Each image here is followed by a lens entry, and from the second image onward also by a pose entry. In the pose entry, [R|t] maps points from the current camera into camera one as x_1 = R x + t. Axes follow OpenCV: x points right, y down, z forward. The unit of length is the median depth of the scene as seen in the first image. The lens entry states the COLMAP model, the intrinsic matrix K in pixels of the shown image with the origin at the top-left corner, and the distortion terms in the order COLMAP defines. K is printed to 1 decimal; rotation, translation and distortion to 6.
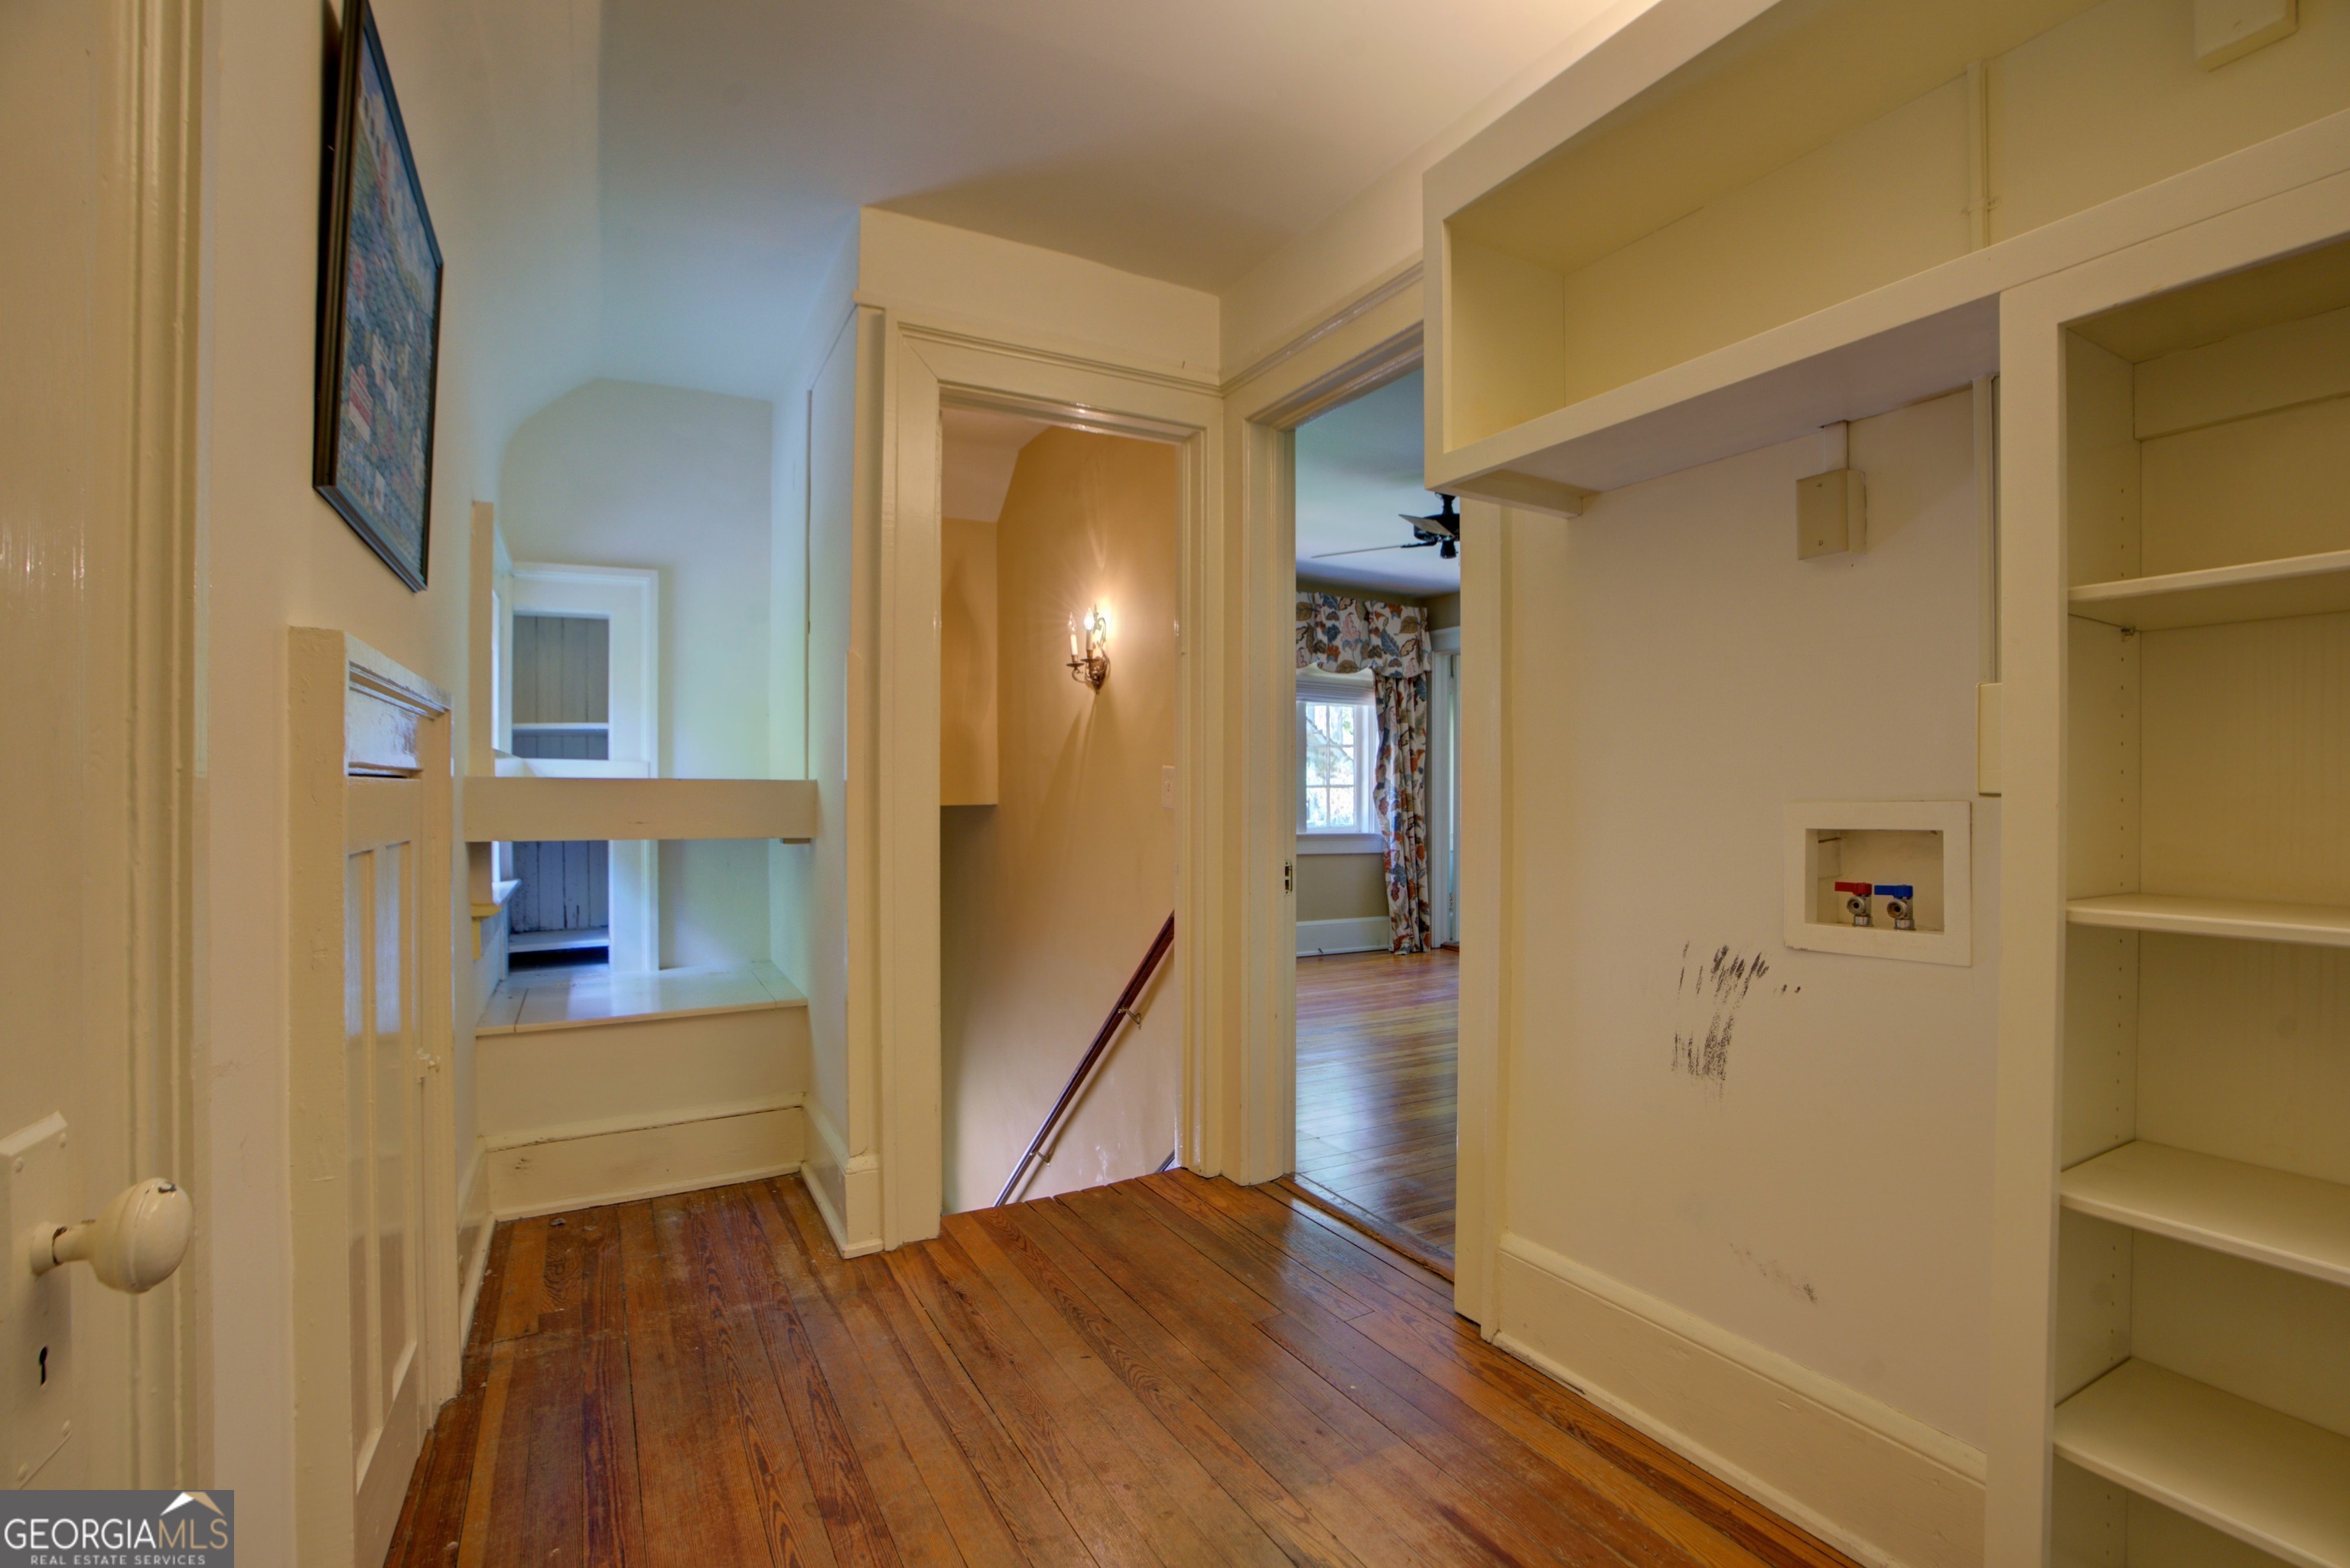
lens RADIAL K [[1059.4, 0, 1179.2], [0, 1059.4, 790.9], [0, 0, 1]] dist [-0.071167, 0.001132]
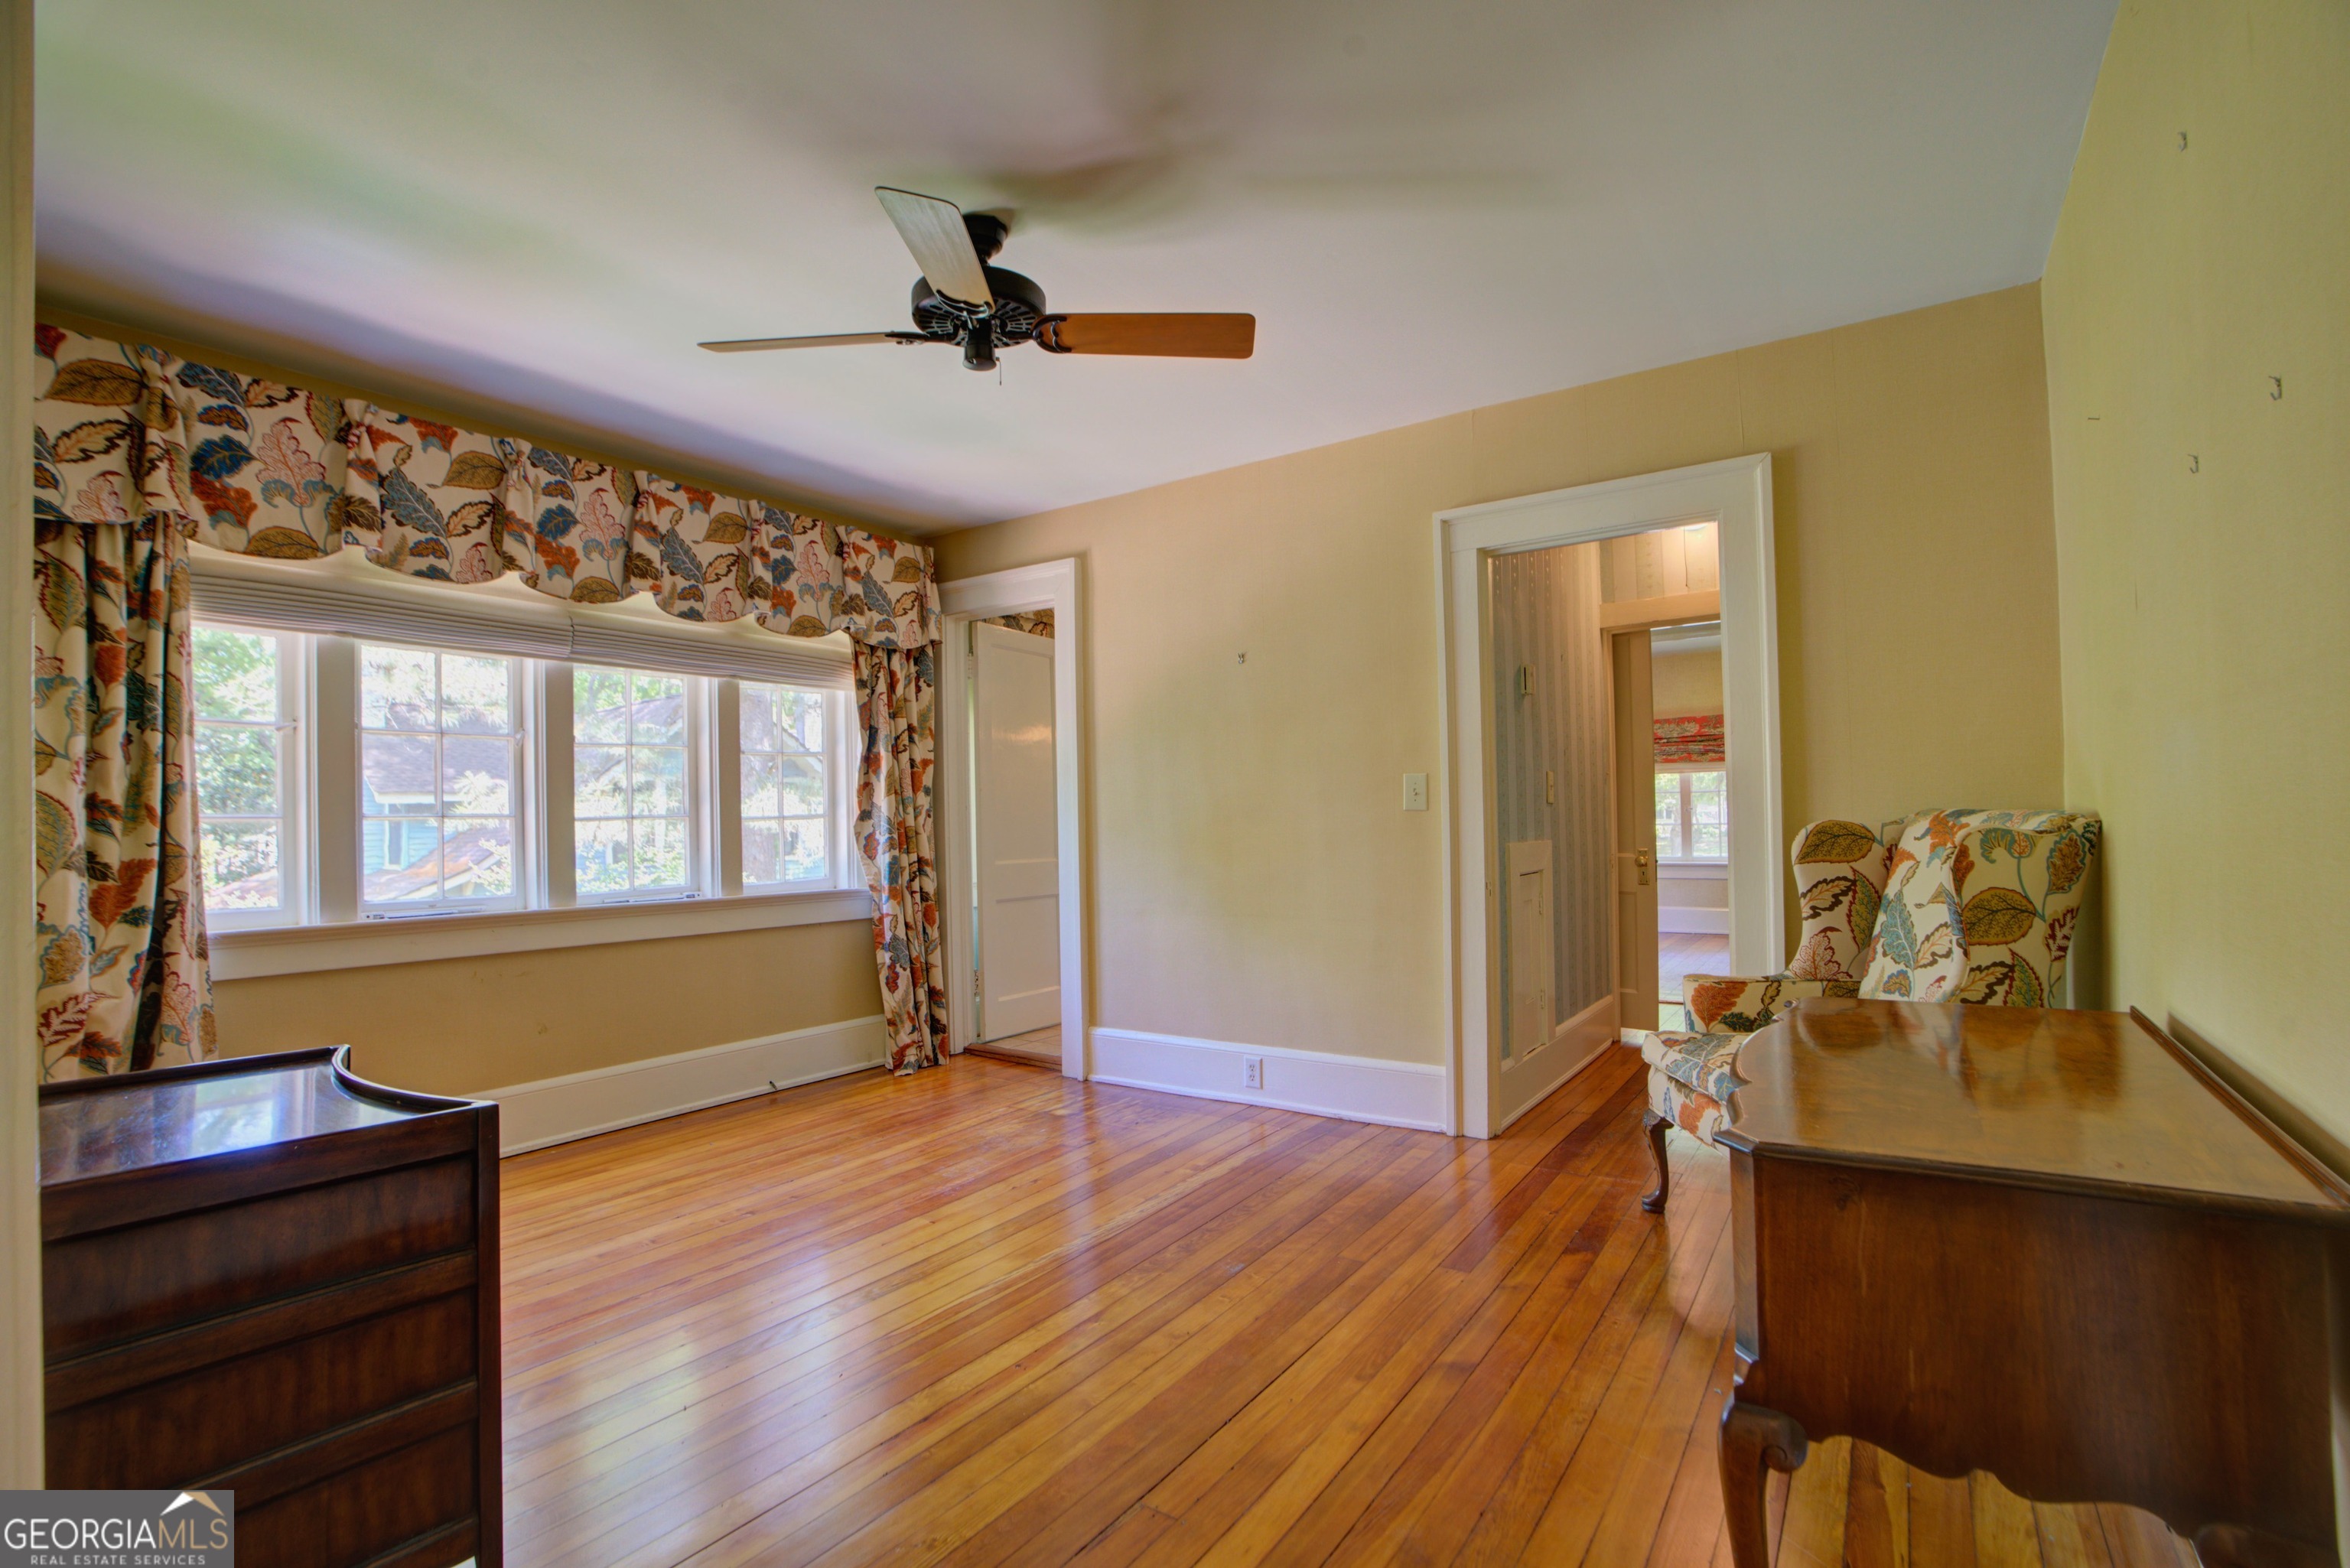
lens RADIAL K [[1059.4, 0, 1179.2], [0, 1059.4, 790.9], [0, 0, 1]] dist [-0.071167, 0.001132]
pose [[0.895611, -0.013278, 0.444639, 0.076857], [0.024463, 0.999512, -0.019428, -0.002507], [-0.444164, 0.028278, 0.895499, 0.340500]]
